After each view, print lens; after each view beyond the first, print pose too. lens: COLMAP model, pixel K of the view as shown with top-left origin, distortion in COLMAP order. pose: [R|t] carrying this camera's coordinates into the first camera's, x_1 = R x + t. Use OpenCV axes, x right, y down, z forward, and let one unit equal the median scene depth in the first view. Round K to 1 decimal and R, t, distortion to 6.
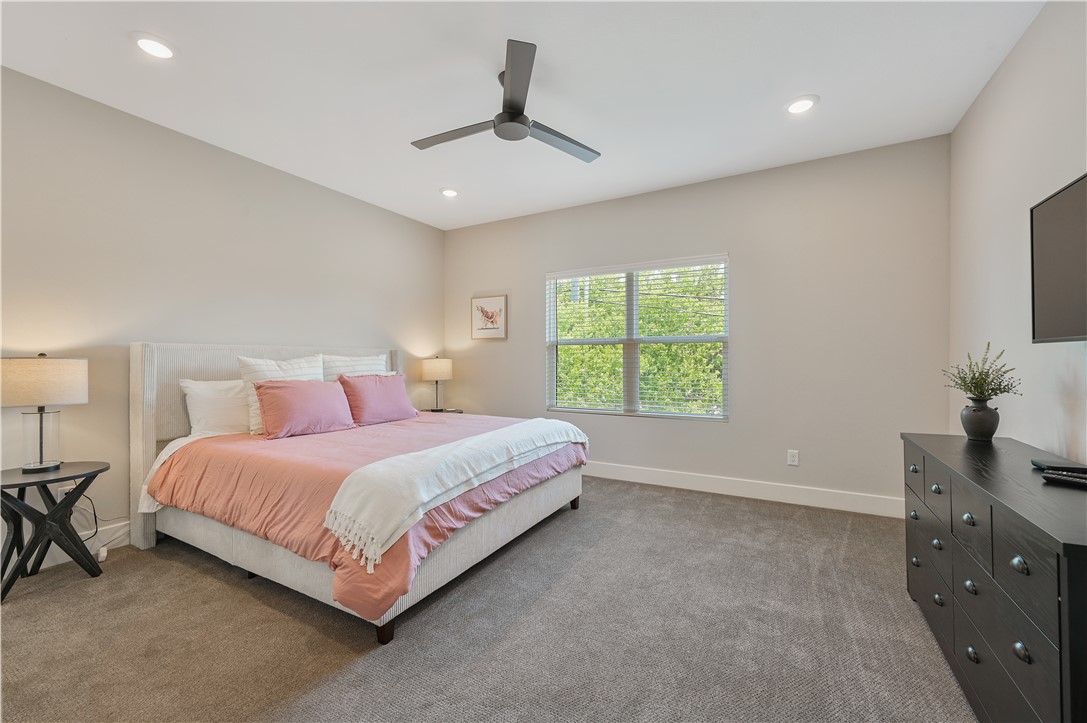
lens RADIAL K [[440.3, 0, 542.3], [0, 440.3, 358.9], [0, 0, 1]] dist [0.000421, -0.000133]
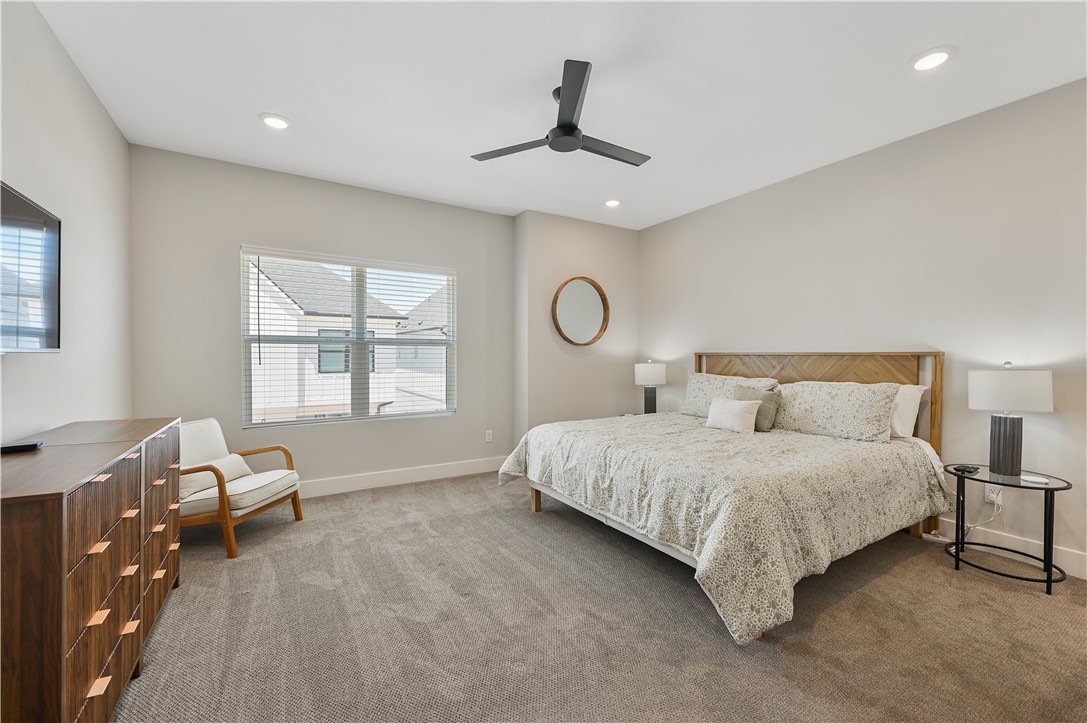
lens RADIAL K [[440.3, 0, 549.0], [0, 440.3, 356.9], [0, 0, 1]] dist [0.000421, -0.000133]
pose [[0.489273, 0.004991, 0.872116, -0.547817], [-0.001888, 0.999987, -0.004663, -0.003380], [-0.872129, 0.000635, 0.489276, 0.254575]]
